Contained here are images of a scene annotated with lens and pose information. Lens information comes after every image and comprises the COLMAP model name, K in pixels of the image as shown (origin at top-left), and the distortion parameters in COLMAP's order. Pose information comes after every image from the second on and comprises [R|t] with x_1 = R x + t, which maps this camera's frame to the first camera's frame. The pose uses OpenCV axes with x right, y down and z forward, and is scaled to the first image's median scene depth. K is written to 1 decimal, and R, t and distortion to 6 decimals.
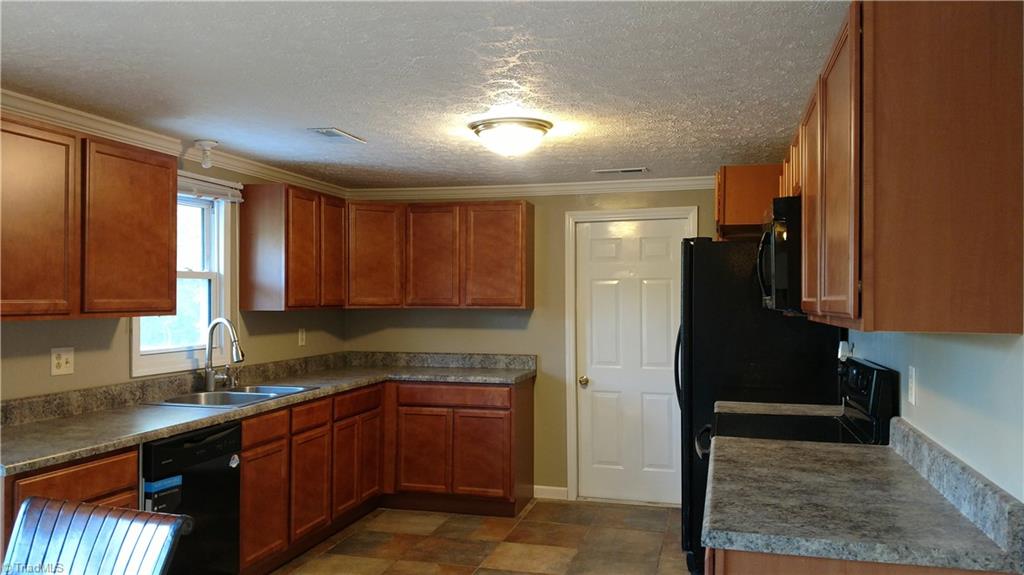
lens RADIAL K [[779.3, 0, 540.6], [0, 779.3, 289.4], [0, 0, 1]] dist [0.277067, -0.517221]
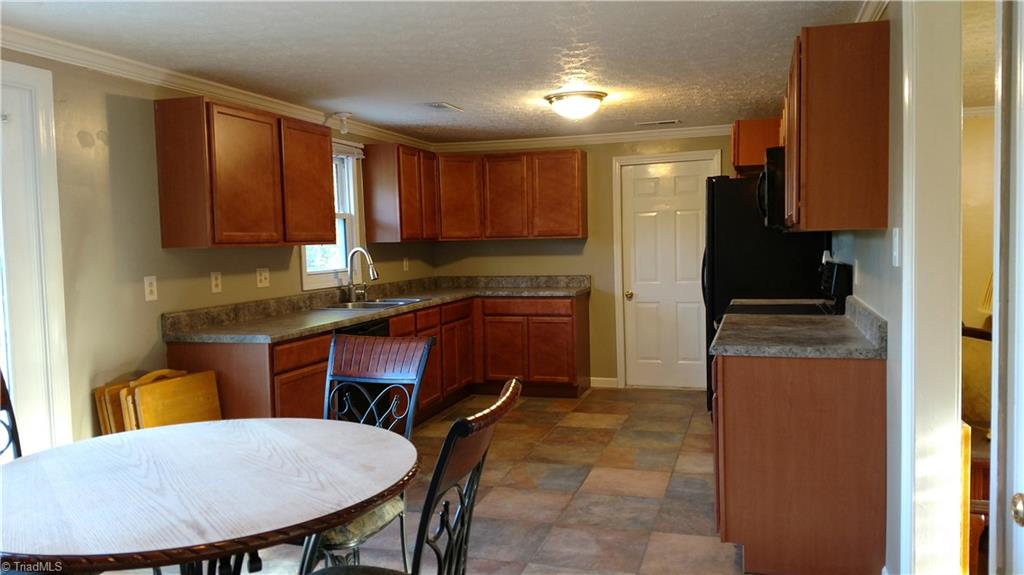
lens RADIAL K [[779.3, 0, 540.6], [0, 779.3, 289.4], [0, 0, 1]] dist [0.277067, -0.517221]
pose [[0.998767, -0.022560, -0.044220, -0.035549], [0.025888, 0.996756, 0.076204, 0.011809], [0.042358, -0.077255, 0.996111, -0.285818]]
